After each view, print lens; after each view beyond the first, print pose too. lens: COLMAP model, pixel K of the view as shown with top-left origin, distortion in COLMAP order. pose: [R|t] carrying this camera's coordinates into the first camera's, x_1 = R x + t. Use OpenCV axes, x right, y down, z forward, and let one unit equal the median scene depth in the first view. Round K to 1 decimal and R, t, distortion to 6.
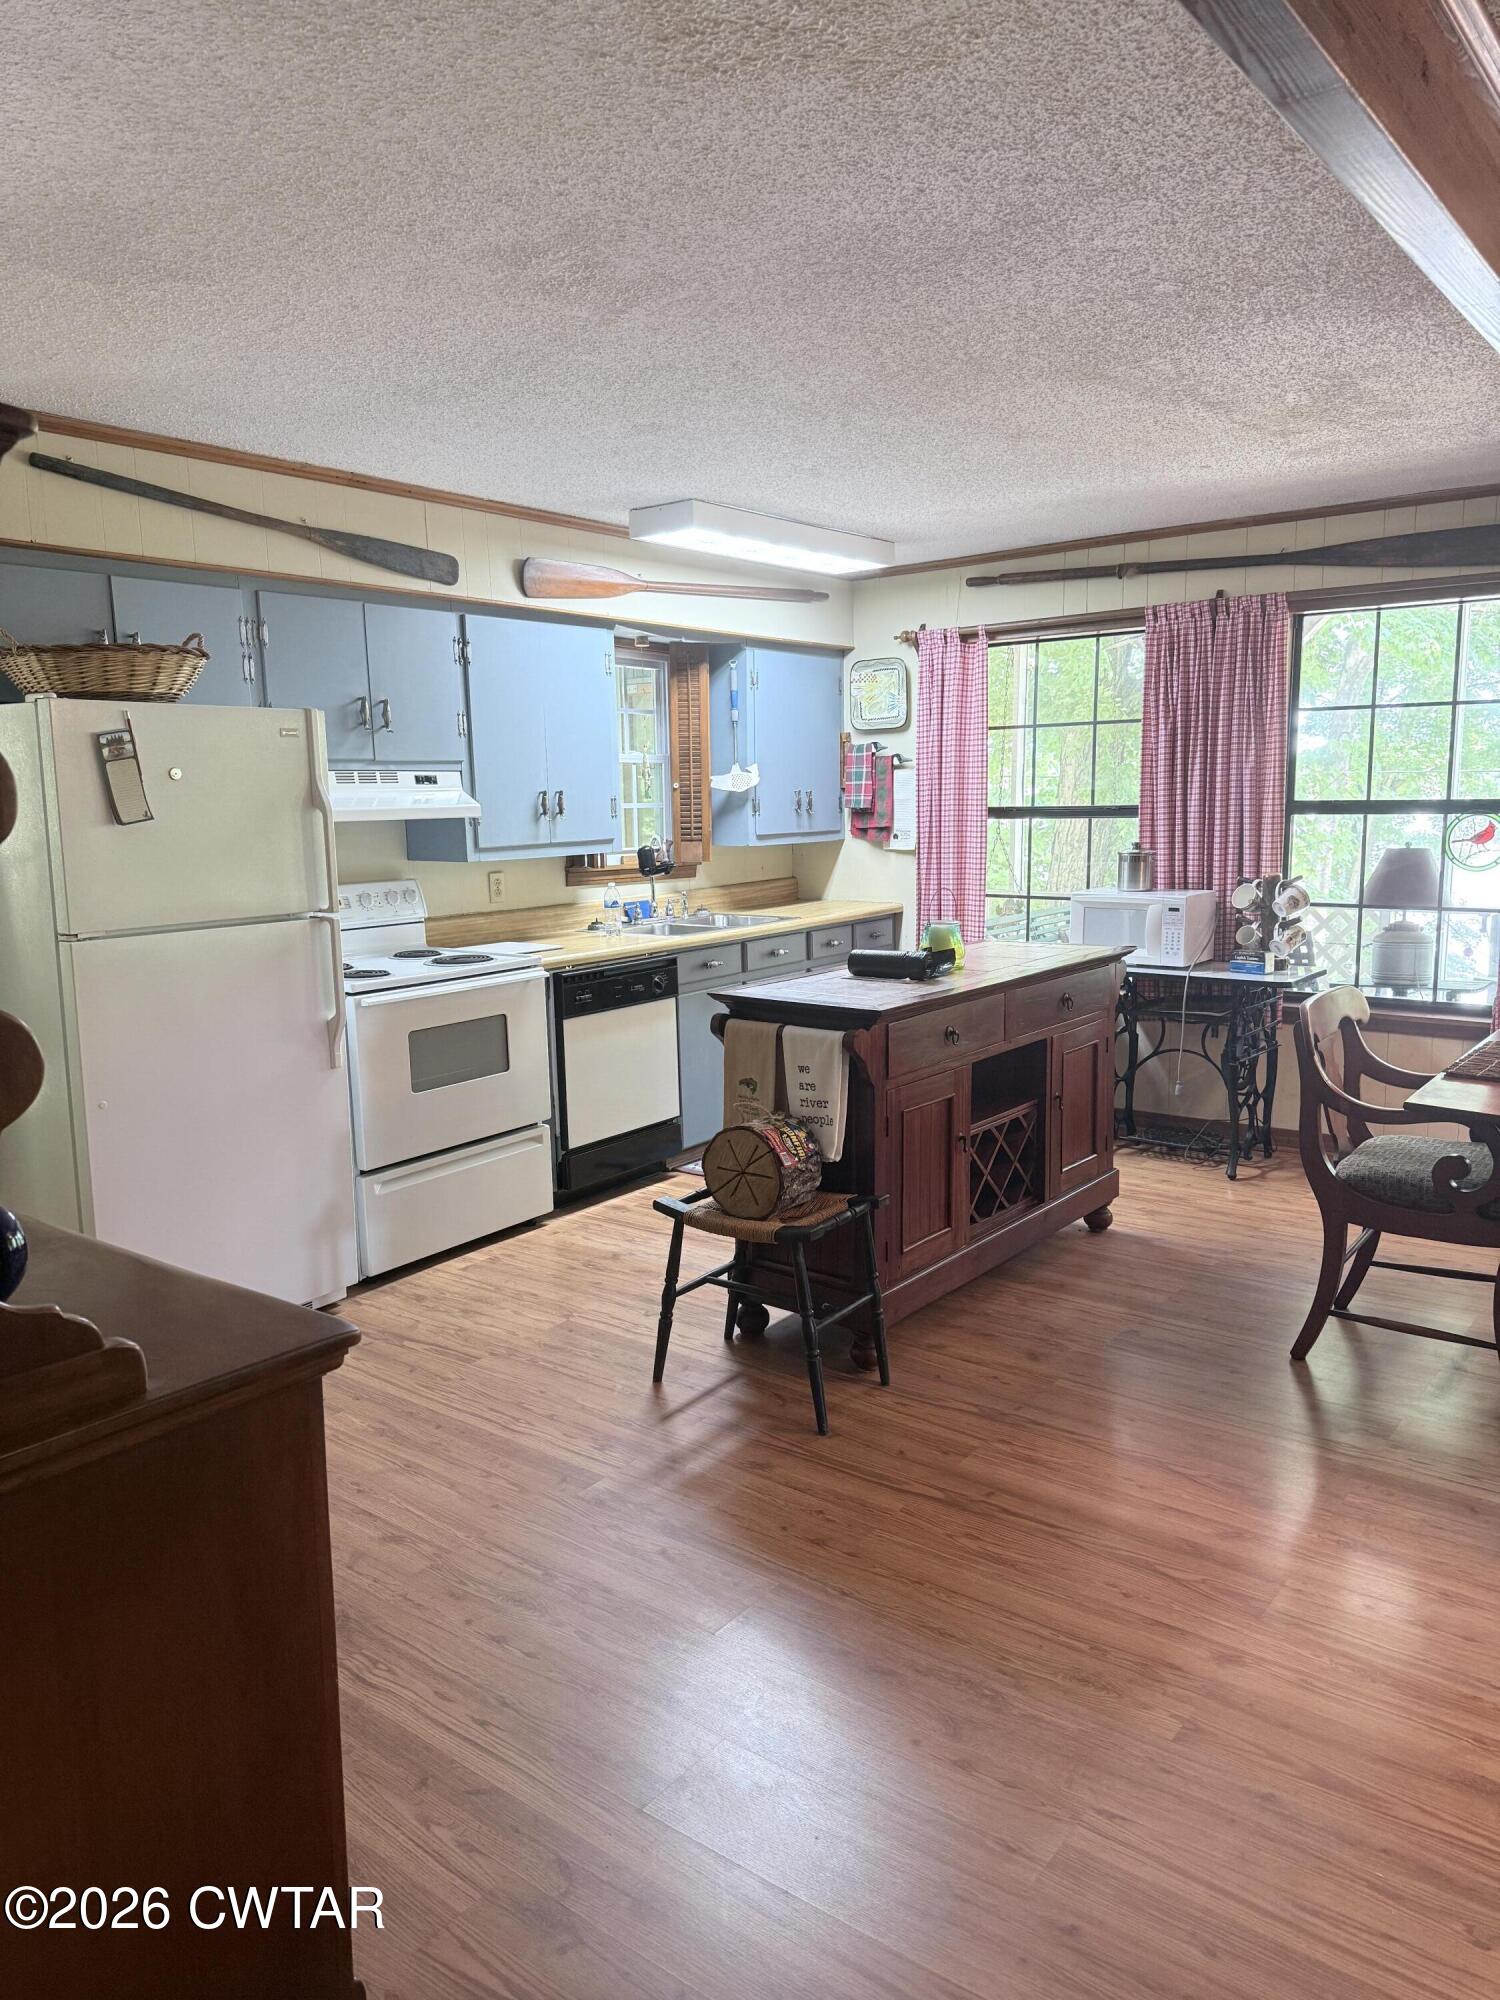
lens RADIAL K [[1408.7, 0, 750.0], [0, 1408.7, 1000.0], [0, 0, 1]] dist [0.080958, -0.002587]
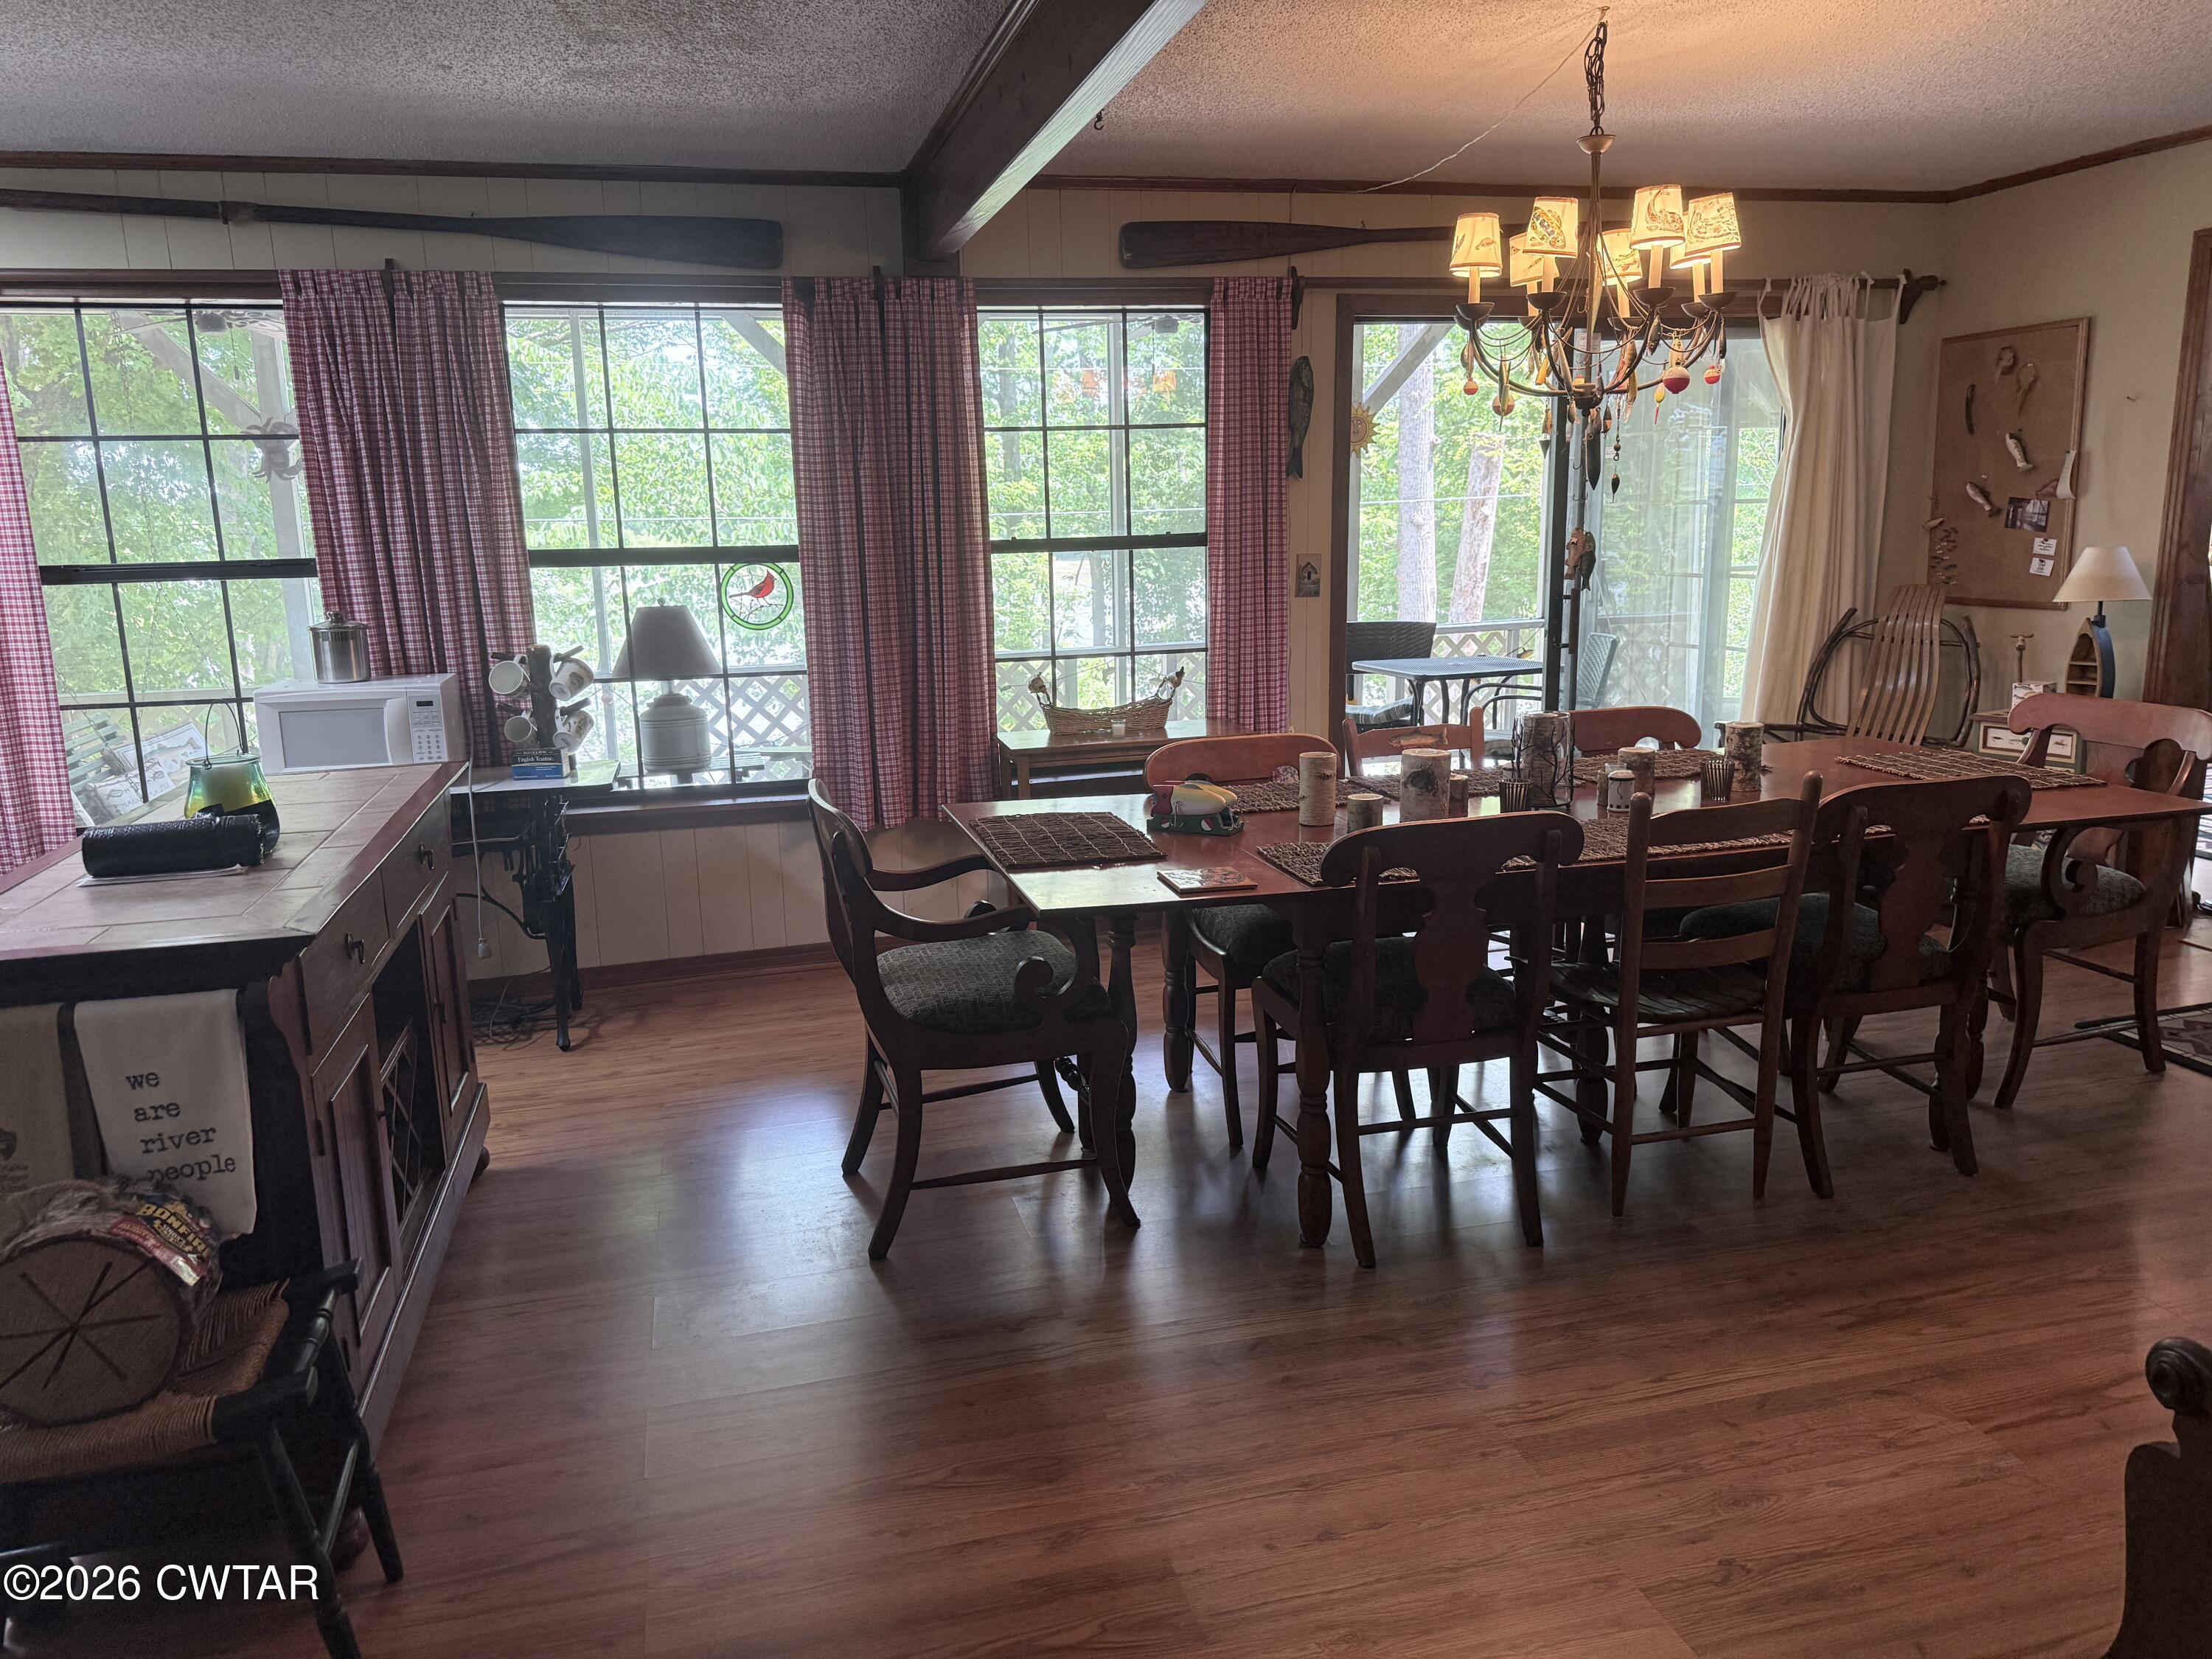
lens RADIAL K [[1556.7, 0, 1106.0], [0, 1556.7, 829.5], [0, 0, 1]] dist [0.024867, -0.028266]
pose [[0.609721, -0.157266, 0.776857, -0.112749], [0.131960, 0.986581, 0.096152, -0.031523], [-0.781554, 0.043889, 0.622292, 0.244380]]
